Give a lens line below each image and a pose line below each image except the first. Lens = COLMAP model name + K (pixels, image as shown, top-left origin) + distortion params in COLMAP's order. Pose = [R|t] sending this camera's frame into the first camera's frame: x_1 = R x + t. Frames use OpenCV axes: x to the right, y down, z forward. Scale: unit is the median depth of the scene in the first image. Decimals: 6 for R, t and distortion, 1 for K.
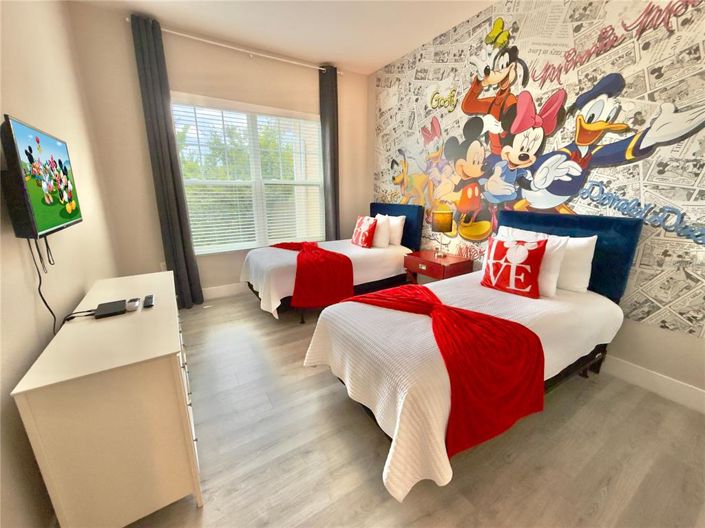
lens RADIAL K [[281.2, 0, 352.3], [0, 281.2, 262.3], [0, 0, 1]] dist [-0.000038, 0.000341]
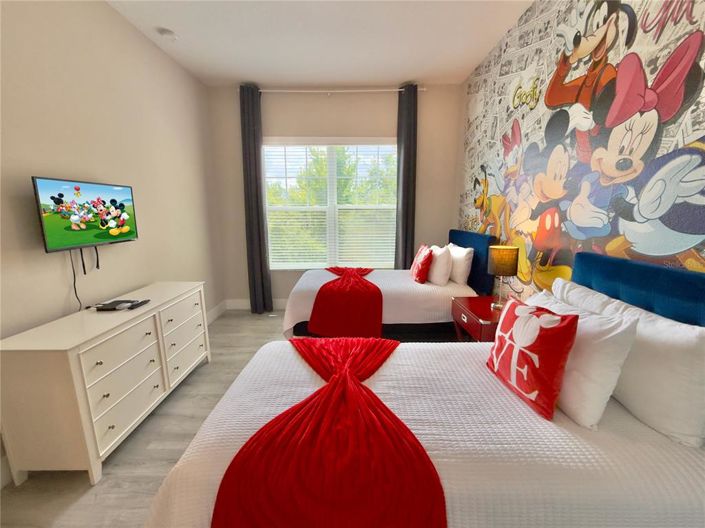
lens RADIAL K [[281.2, 0, 350.0], [0, 281.2, 262.5], [0, 0, 1]] dist [-0.000038, 0.000341]
pose [[0.843709, 0.093164, -0.528655, 0.393411], [-0.129142, 0.991128, -0.031440, -0.070838], [0.521035, 0.094798, 0.848255, 0.201126]]
